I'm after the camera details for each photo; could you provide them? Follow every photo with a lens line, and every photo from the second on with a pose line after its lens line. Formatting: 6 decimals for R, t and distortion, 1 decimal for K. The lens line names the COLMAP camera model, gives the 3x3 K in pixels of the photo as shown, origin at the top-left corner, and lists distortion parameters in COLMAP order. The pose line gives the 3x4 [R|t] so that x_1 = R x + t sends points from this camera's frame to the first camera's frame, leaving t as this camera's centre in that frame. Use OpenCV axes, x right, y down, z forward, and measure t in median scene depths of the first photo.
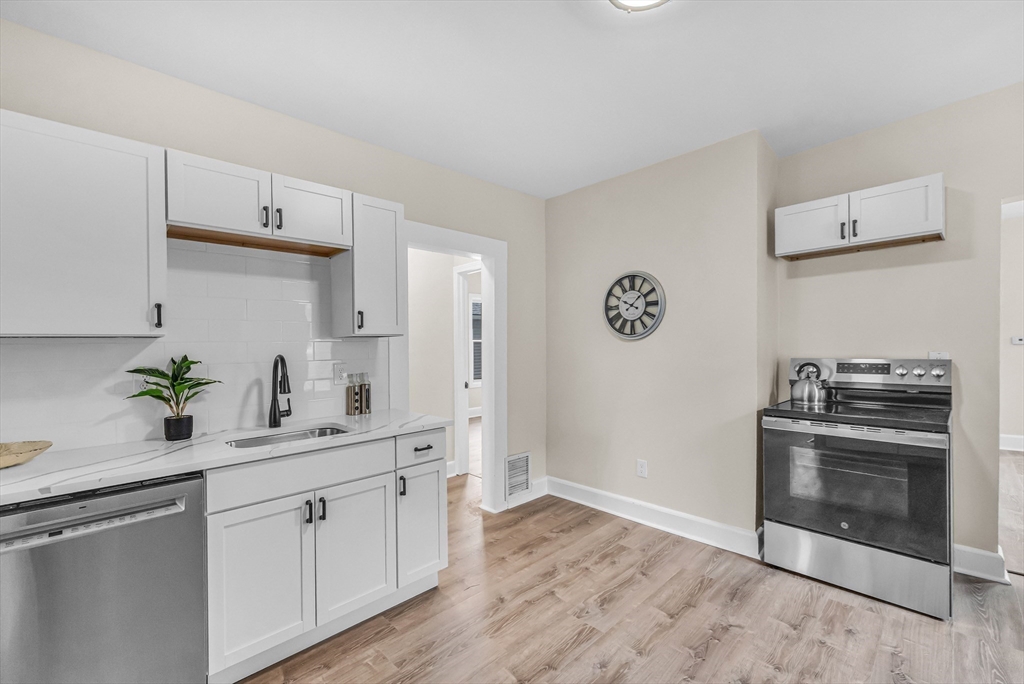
lens RADIAL K [[424.0, 0, 513.3], [0, 424.0, 370.9], [0, 0, 1]] dist [-0.003875, 0.001185]
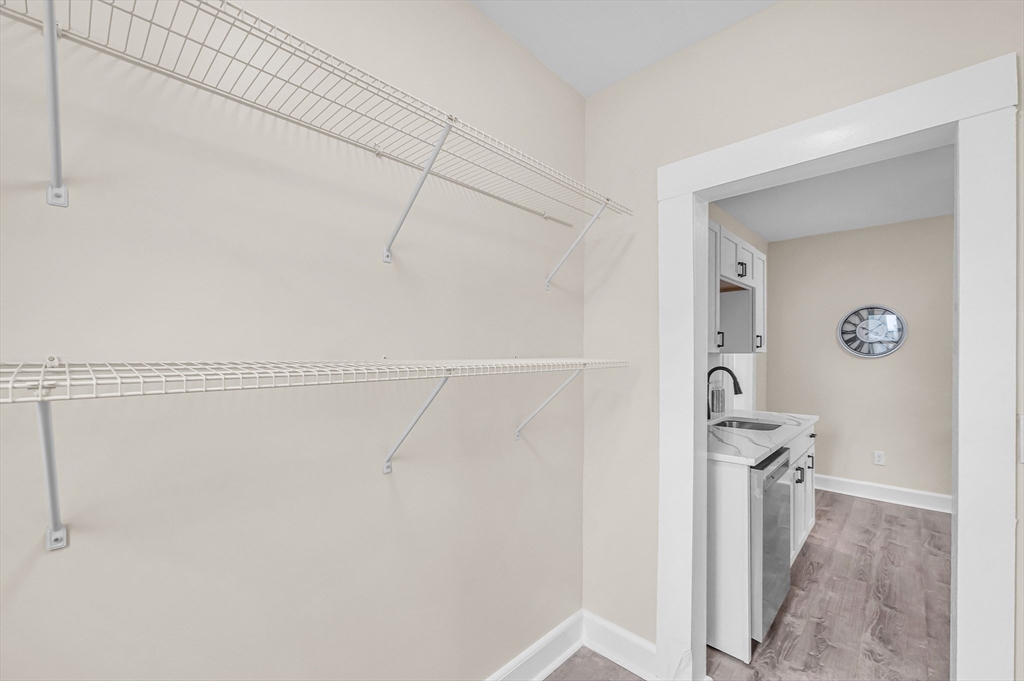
lens RADIAL K [[424.0, 0, 506.7], [0, 424.0, 365.3], [0, 0, 1]] dist [-0.003875, 0.001185]
pose [[0.999472, 0.014023, 0.029294, -0.866092], [-0.013188, 0.999507, -0.028509, 0.001653], [-0.029680, 0.028108, 0.999164, -0.254372]]
